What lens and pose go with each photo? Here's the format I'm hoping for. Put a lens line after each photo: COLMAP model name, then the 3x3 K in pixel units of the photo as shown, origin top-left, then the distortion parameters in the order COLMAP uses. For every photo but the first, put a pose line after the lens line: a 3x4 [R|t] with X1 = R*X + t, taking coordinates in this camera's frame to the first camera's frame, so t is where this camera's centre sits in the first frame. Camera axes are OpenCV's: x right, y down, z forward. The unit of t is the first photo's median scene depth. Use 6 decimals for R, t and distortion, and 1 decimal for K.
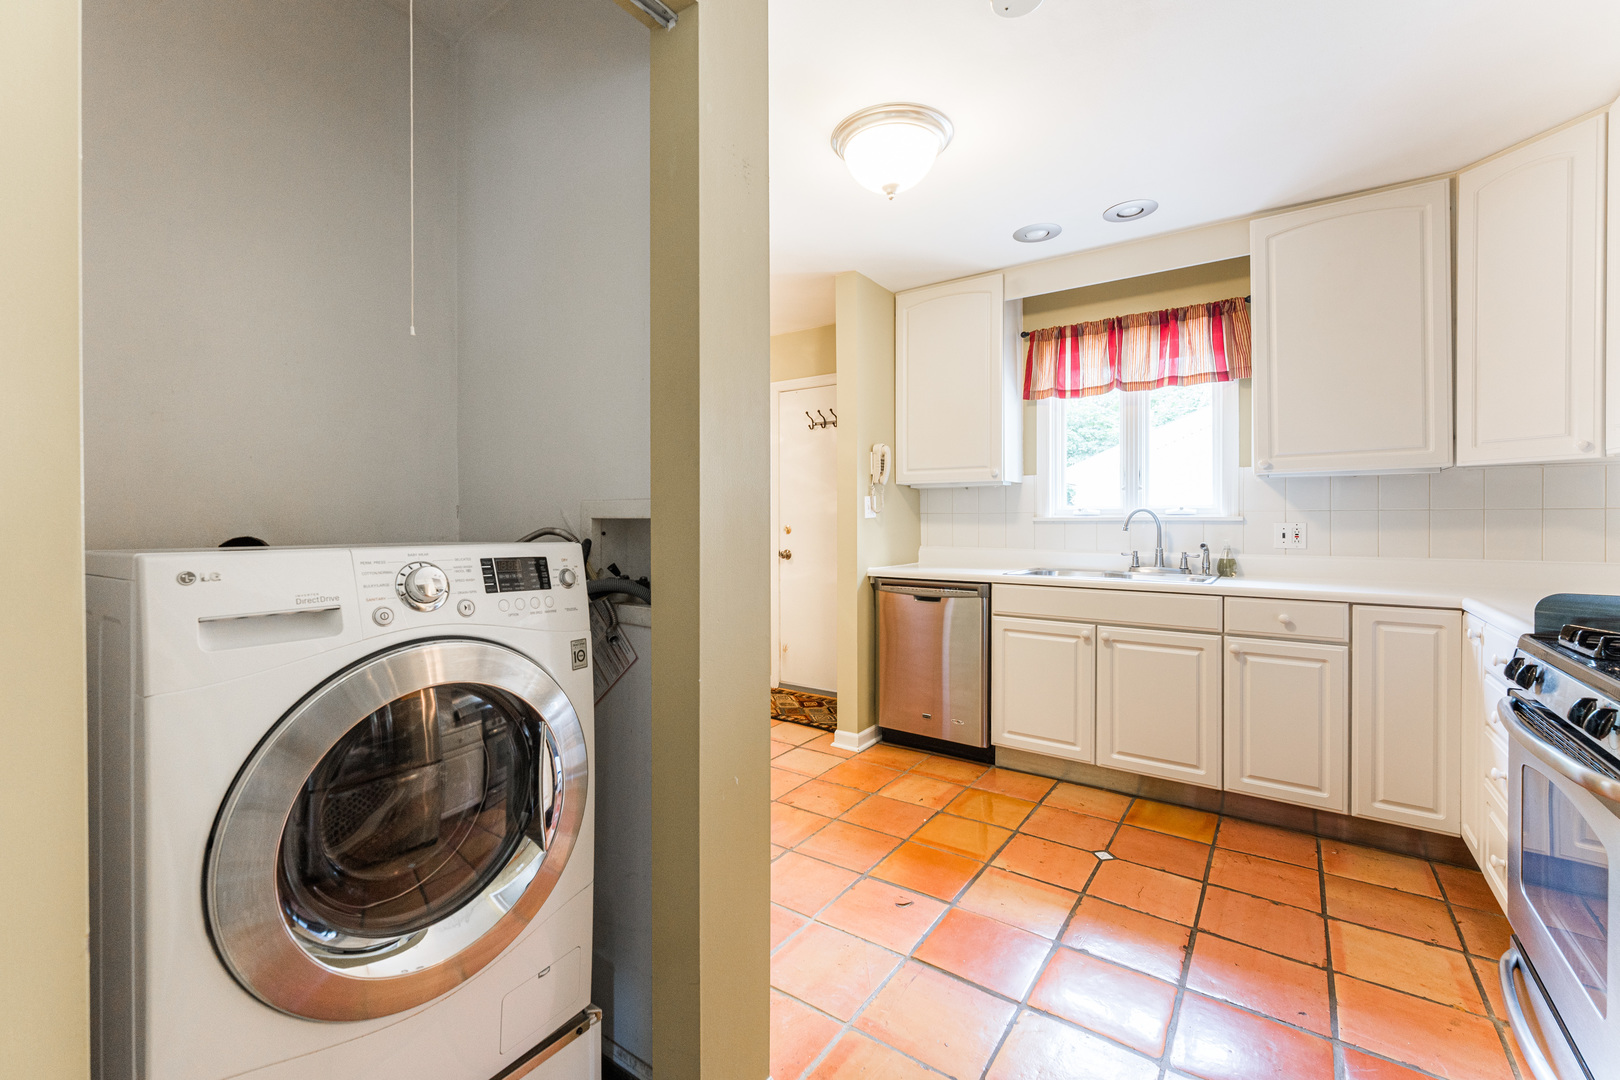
lens RADIAL K [[681.4, 0, 773.3], [0, 681.4, 520.3], [0, 0, 1]] dist [0.000239, 0.000146]
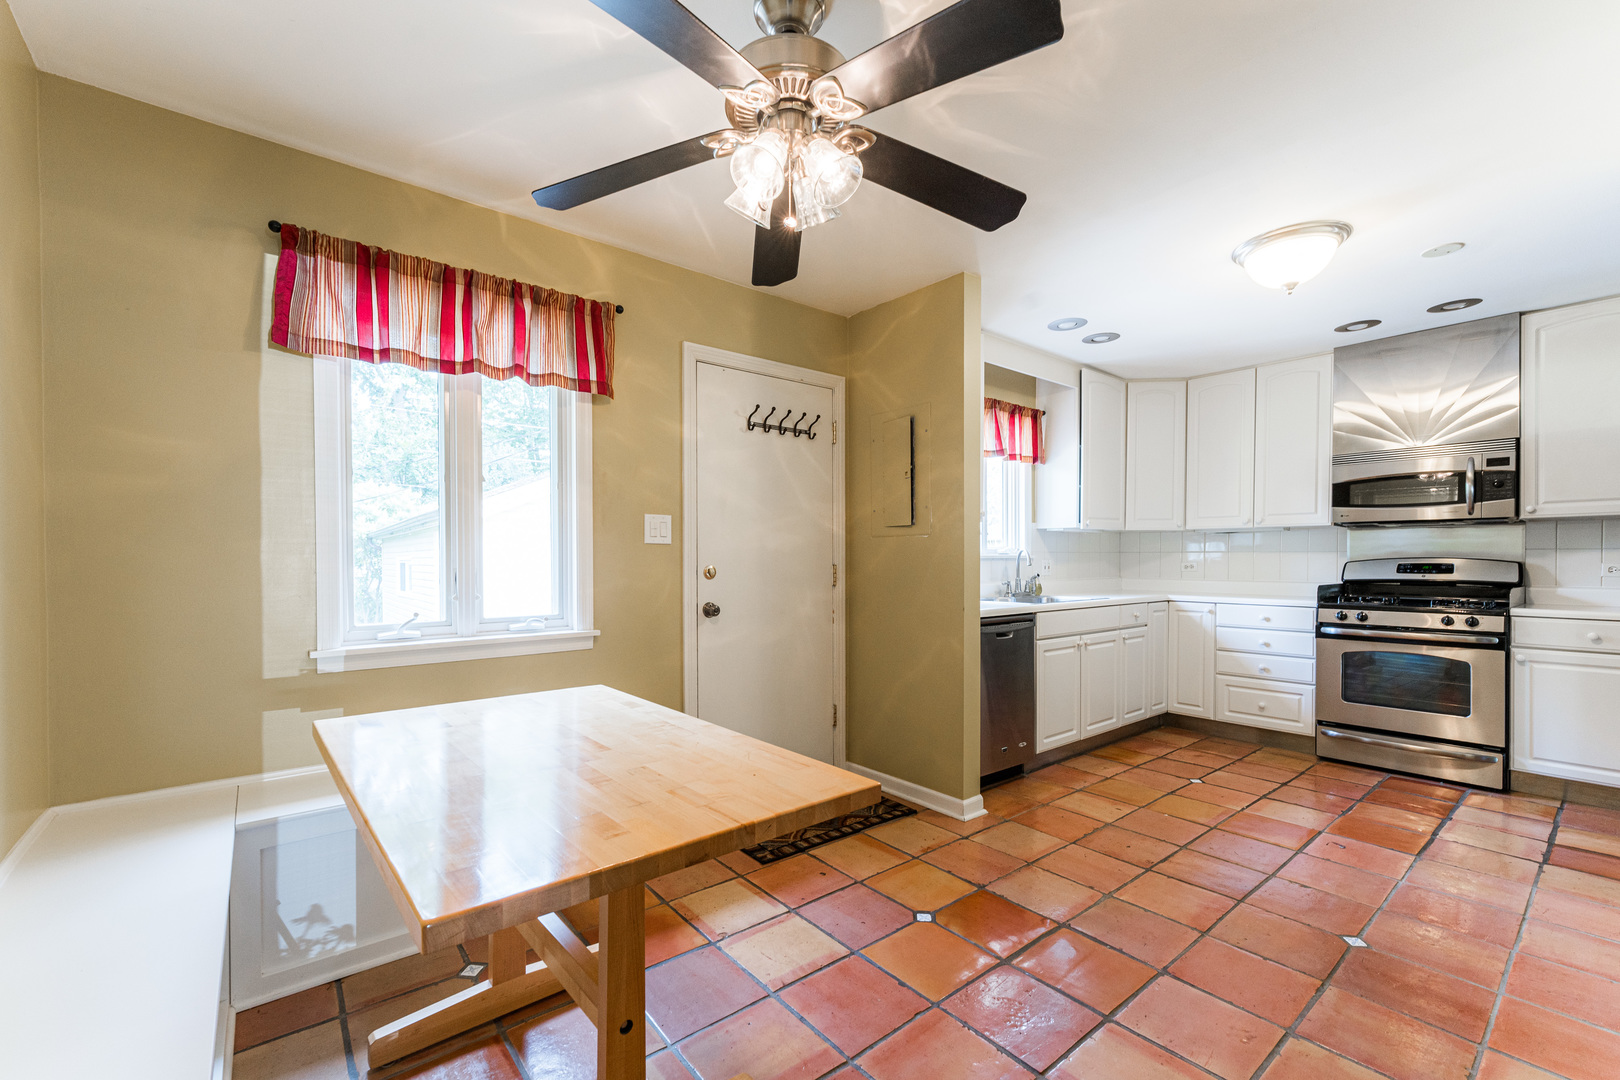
lens RADIAL K [[681.5, 0, 796.7], [0, 681.5, 566.4], [0, 0, 1]] dist [0.001297, 0.000262]
pose [[0.253933, -0.008966, 0.967180, -0.885401], [0.004549, 0.999957, 0.008075, 0.004273], [-0.967211, 0.002349, 0.253963, 1.100809]]
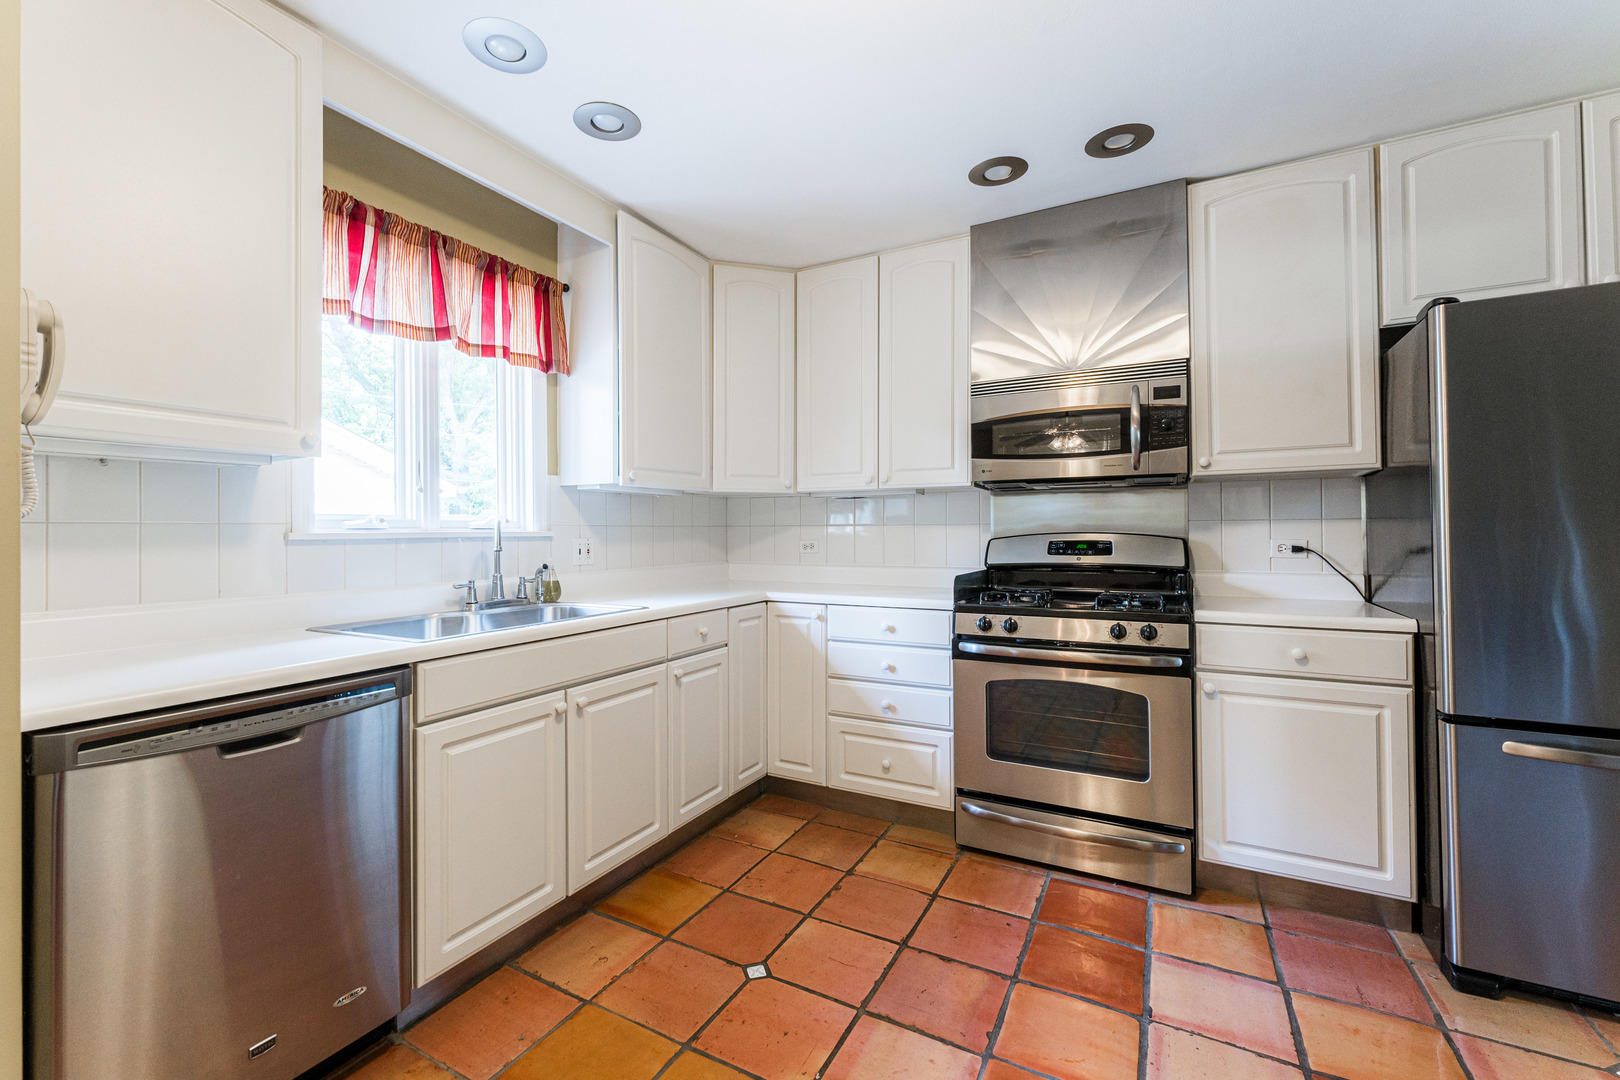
lens RADIAL K [[677.4, 0, 792.1], [0, 677.4, 529.0], [0, 0, 1]] dist [-0.000636, 0.000012]
pose [[-0.134083, 0.007280, 0.990943, -0.208877], [0.010975, 0.999923, -0.005861, -0.000178], [-0.990909, 0.010090, -0.134153, 0.794312]]
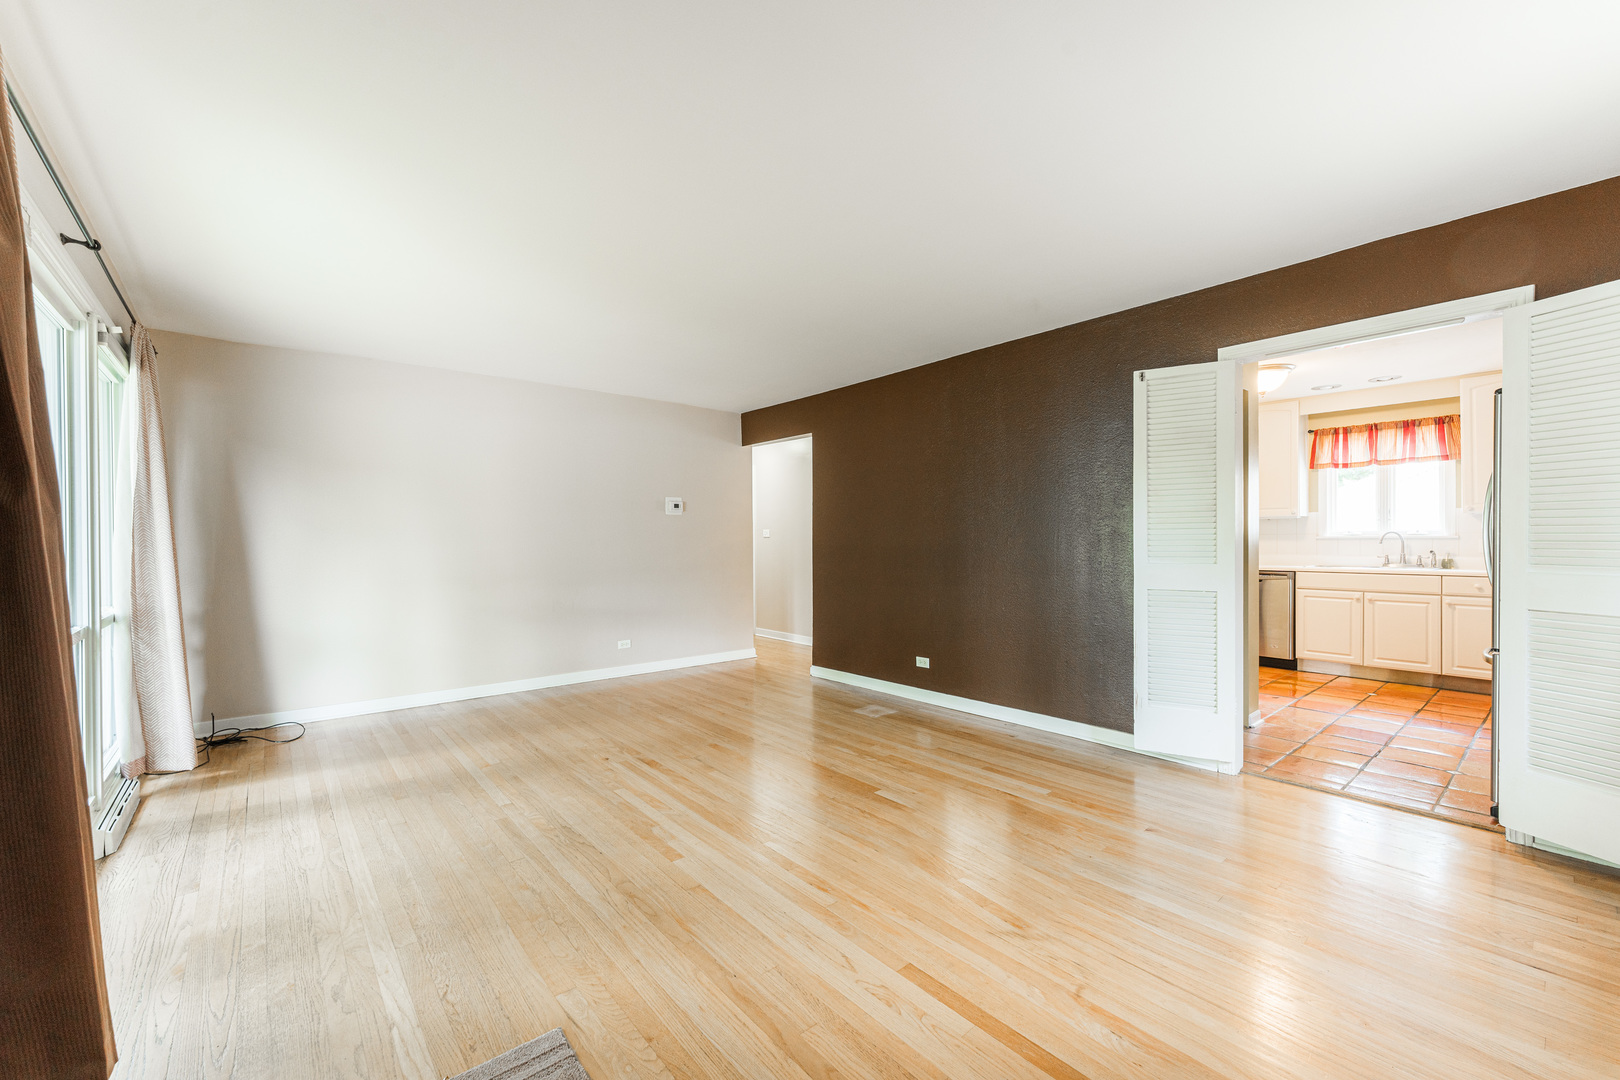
lens RADIAL K [[652.1, 0, 792.1], [0, 652.1, 542.3], [0, 0, 1]] dist [-0.000199, 0.000523]
pose [[0.971967, -0.000331, -0.235117, -0.602183], [0.000024, 0.999999, -0.001309, 0.014404], [0.235118, 0.001267, 0.971966, -1.064090]]
